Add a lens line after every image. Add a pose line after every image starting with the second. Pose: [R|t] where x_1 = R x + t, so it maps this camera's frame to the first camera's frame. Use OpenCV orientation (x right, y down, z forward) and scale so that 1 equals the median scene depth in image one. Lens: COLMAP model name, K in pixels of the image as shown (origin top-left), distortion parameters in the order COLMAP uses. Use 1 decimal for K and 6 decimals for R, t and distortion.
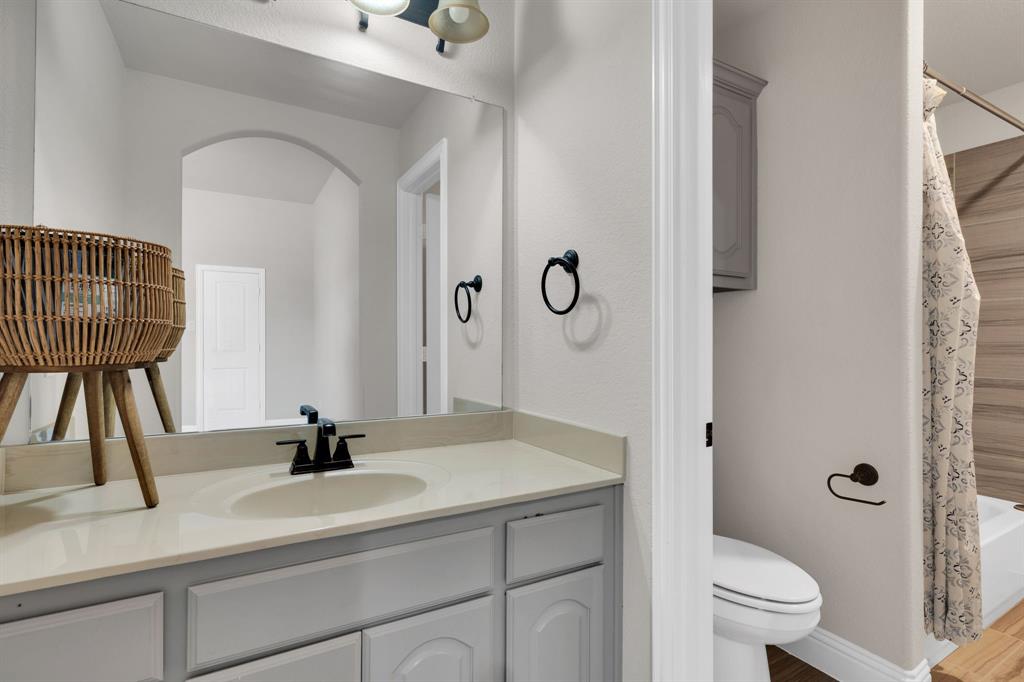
lens RADIAL K [[491.7, 0, 513.5], [0, 491.7, 344.3], [0, 0, 1]] dist [0.001205, -0.000170]
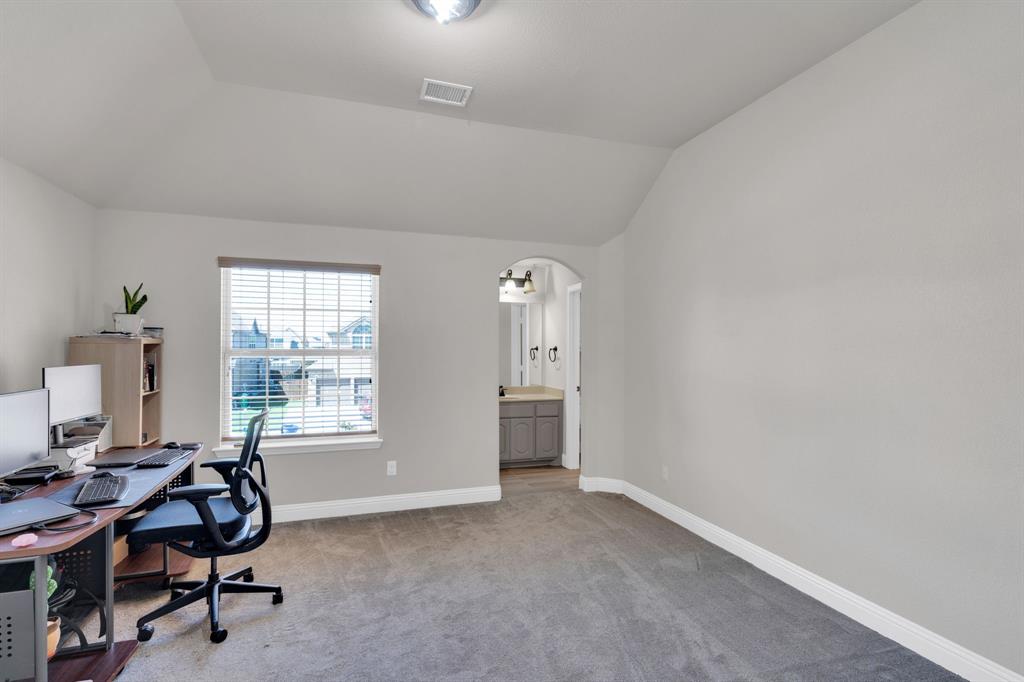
lens RADIAL K [[491.7, 0, 513.5], [0, 491.7, 344.3], [0, 0, 1]] dist [0.001205, -0.000170]
pose [[0.980062, 0.000276, -0.198690, 0.537082], [-0.001428, 0.999983, -0.005651, -0.164861], [0.198685, 0.005822, 0.980046, -2.844718]]
